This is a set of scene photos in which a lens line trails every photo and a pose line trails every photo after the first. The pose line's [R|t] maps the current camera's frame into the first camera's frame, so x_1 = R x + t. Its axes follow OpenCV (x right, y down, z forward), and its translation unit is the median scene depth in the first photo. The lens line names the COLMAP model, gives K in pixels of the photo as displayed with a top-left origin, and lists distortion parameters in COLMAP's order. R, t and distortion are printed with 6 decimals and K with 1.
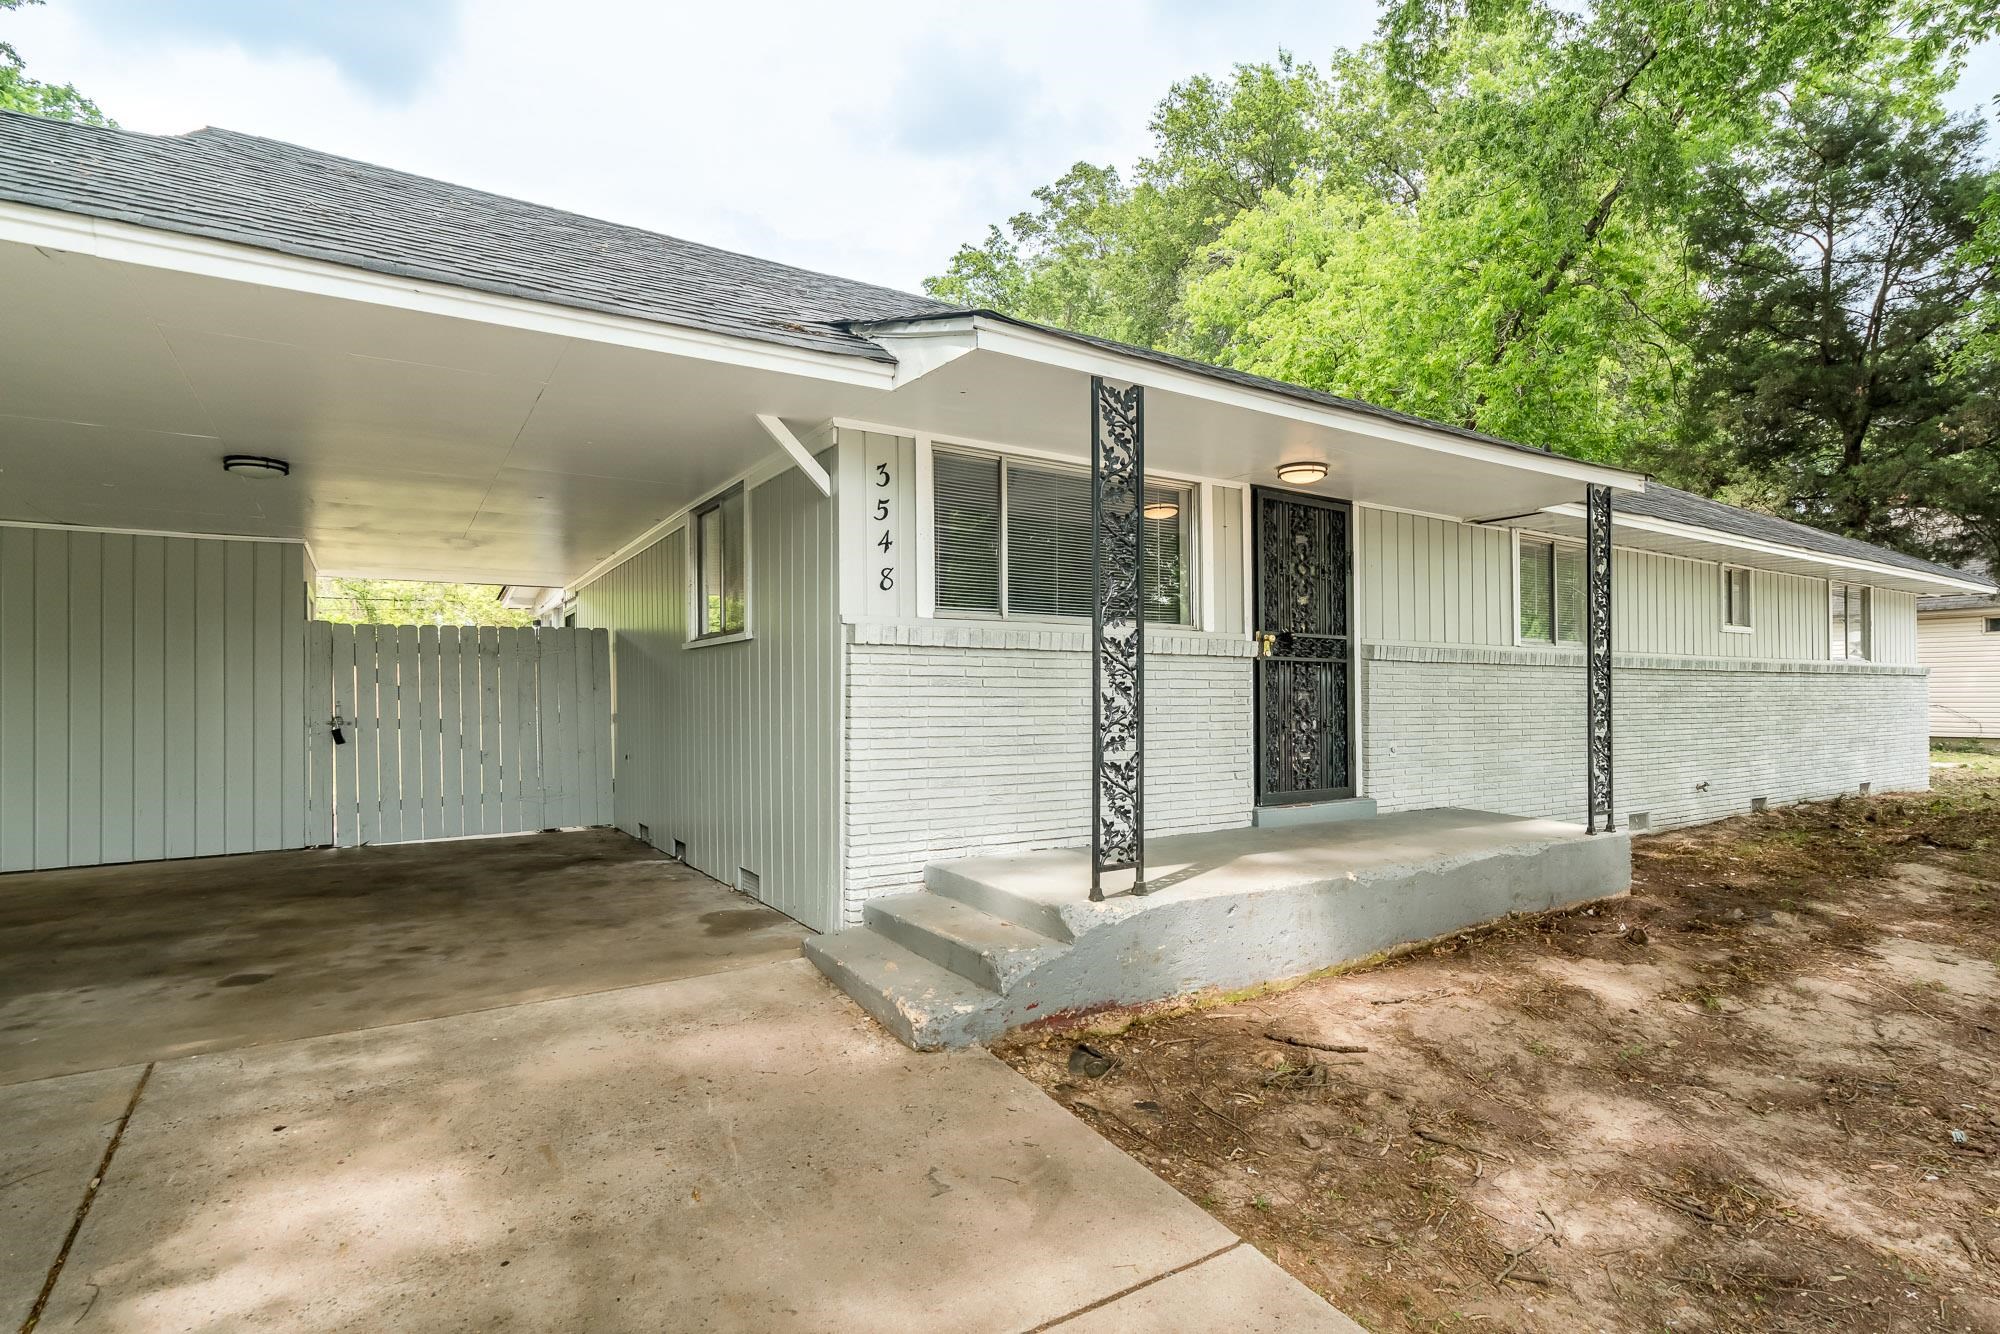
lens RADIAL K [[908.4, 0, 1024.6], [0, 908.4, 662.2], [0, 0, 1]] dist [-0.002655, 0.000052]
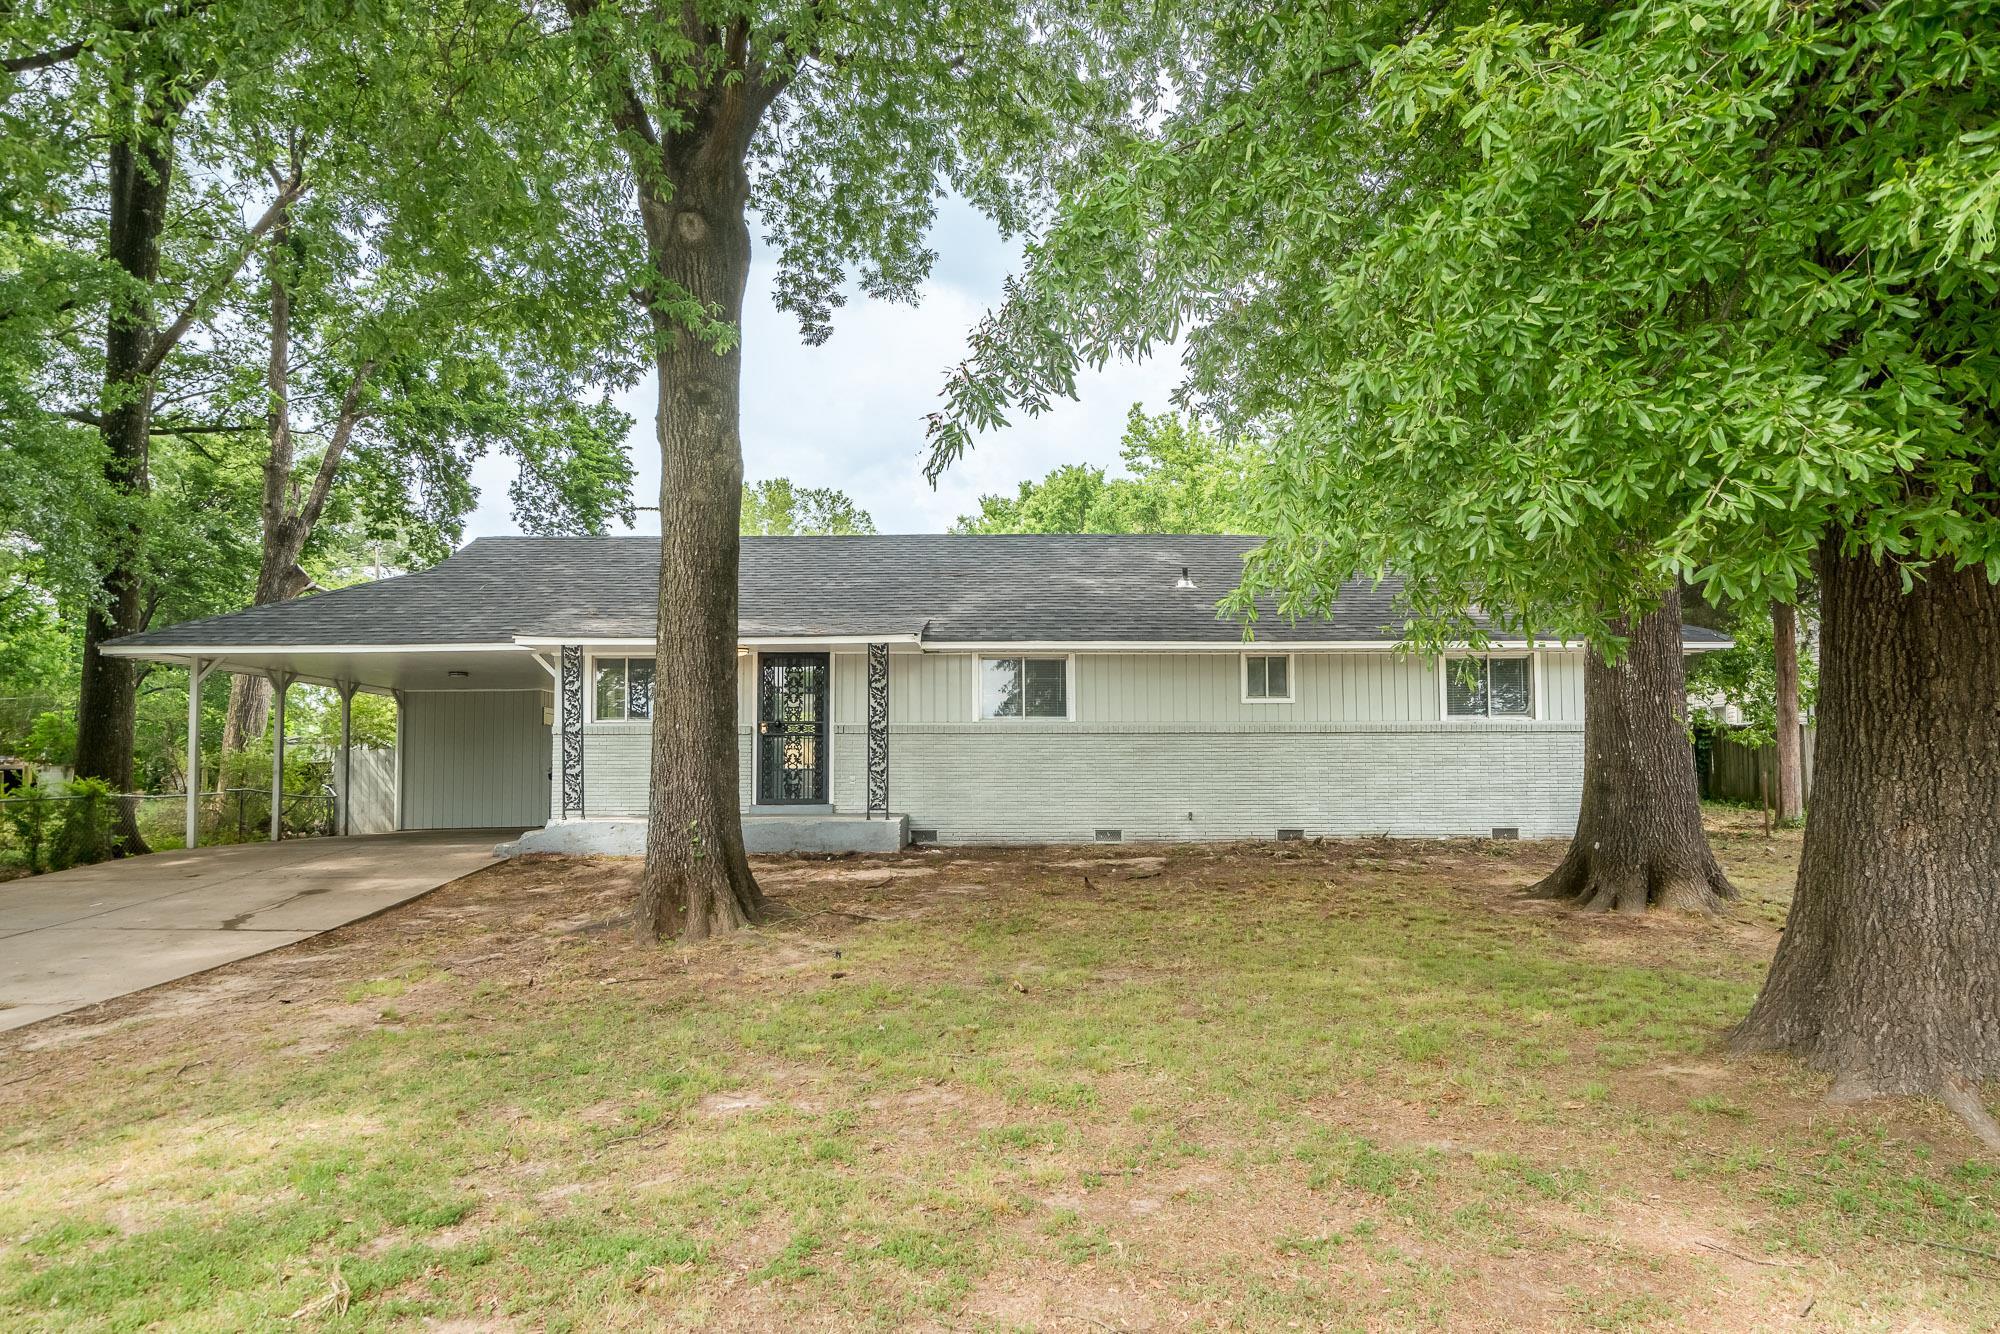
lens RADIAL K [[983.5, 0, 1030.9], [0, 983.5, 689.6], [0, 0, 1]] dist [0.014980, 0.000127]
pose [[0.865278, -0.044040, -0.499354, 1.942478], [0.020764, 0.998427, -0.052075, 0.023840], [0.500862, 0.034690, 0.864831, -0.668297]]
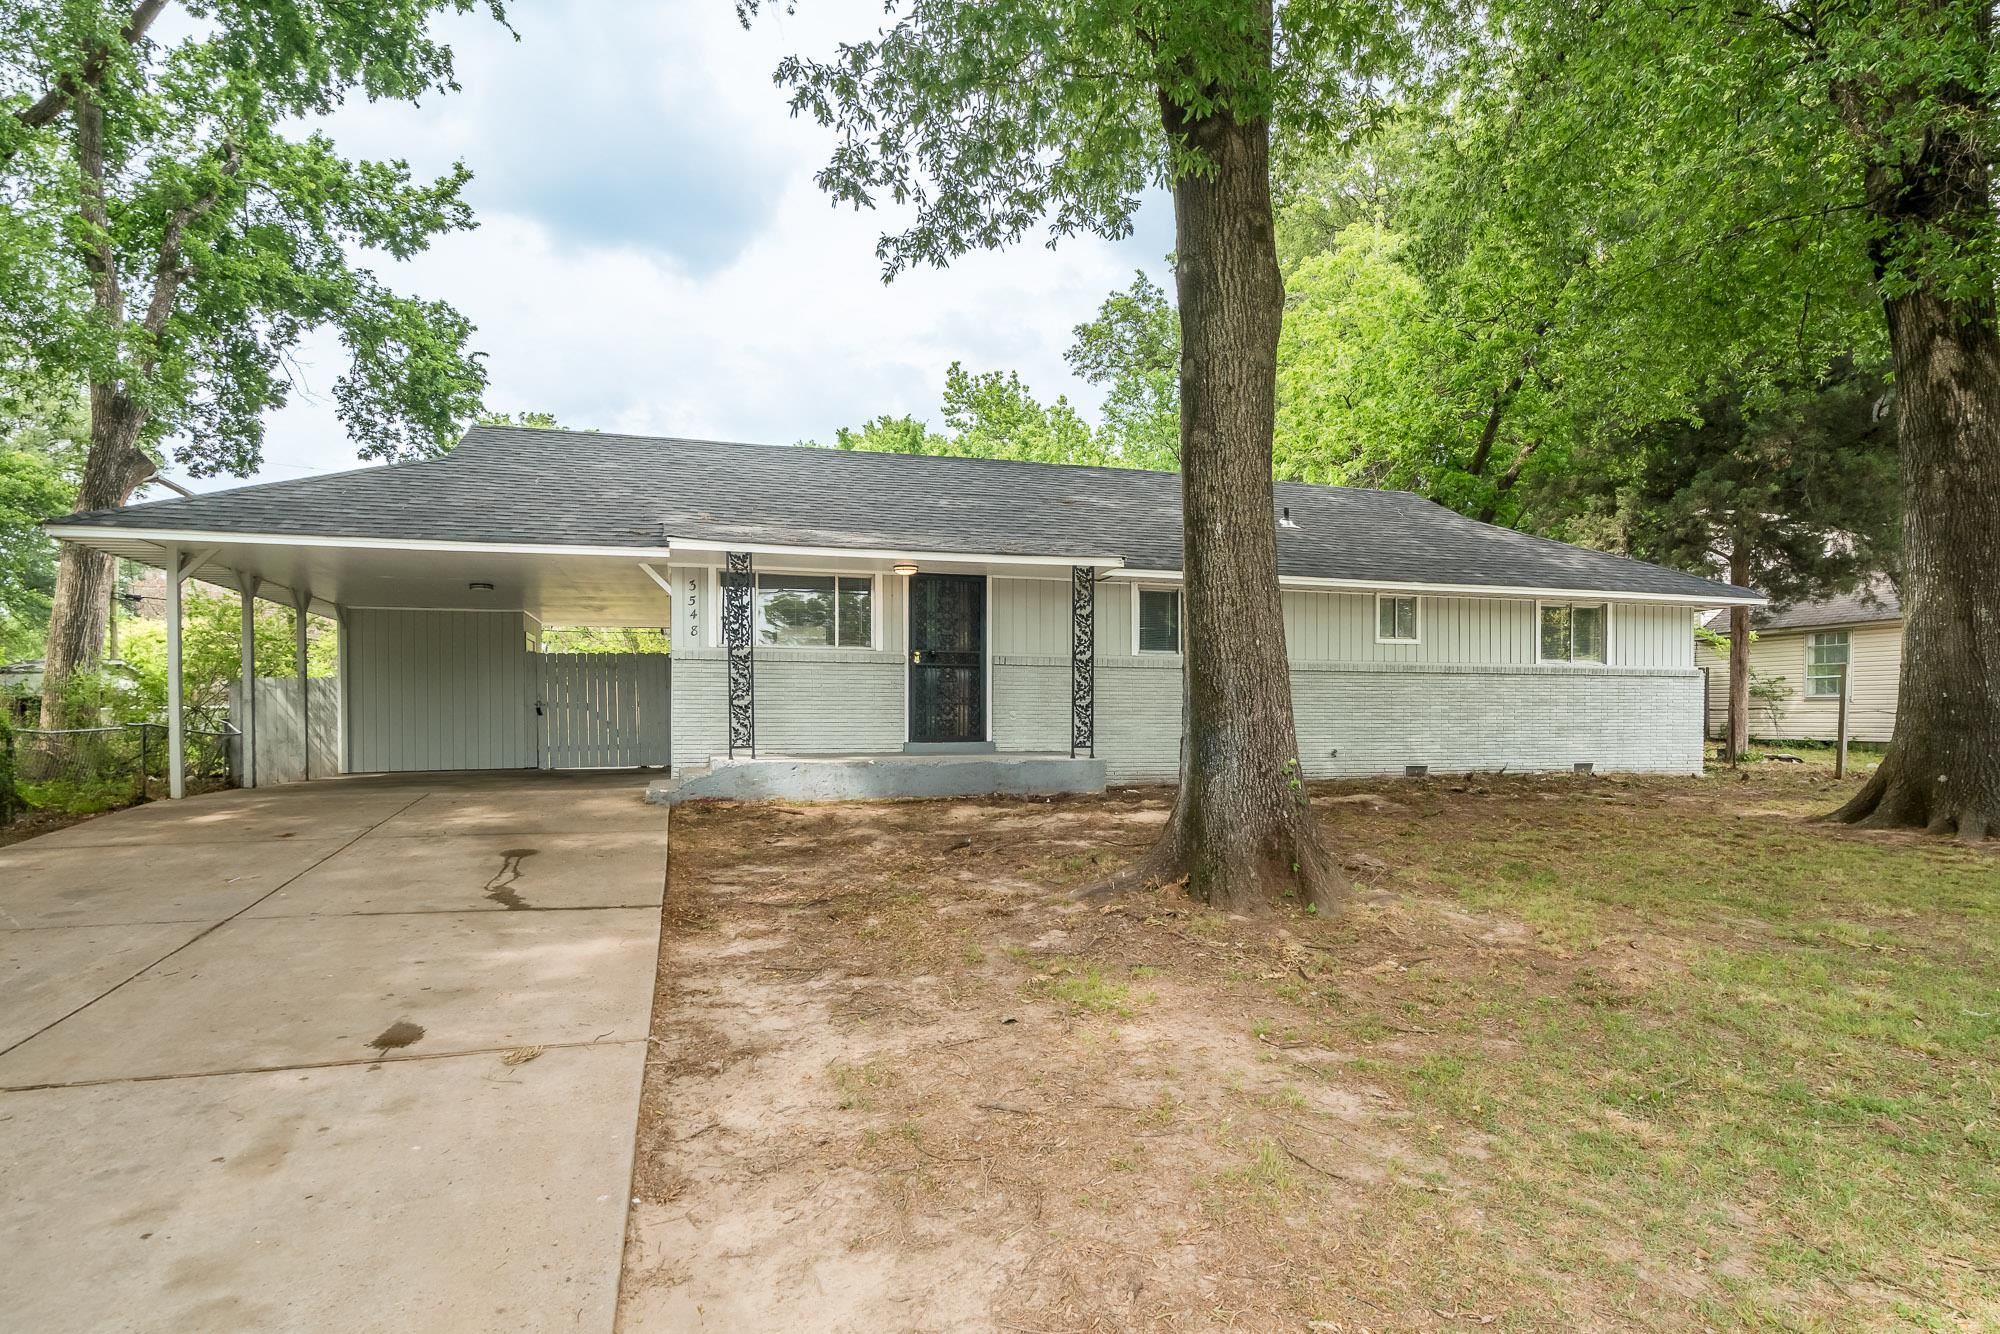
lens RADIAL K [[911.2, 0, 990.8], [0, 911.2, 685.5], [0, 0, 1]] dist [-0.002667, 0.000856]
pose [[0.958165, -0.004840, -0.286176, 0.954255], [0.006043, 0.999976, 0.003320, 0.034636], [0.286153, -0.004910, 0.958171, -0.772836]]
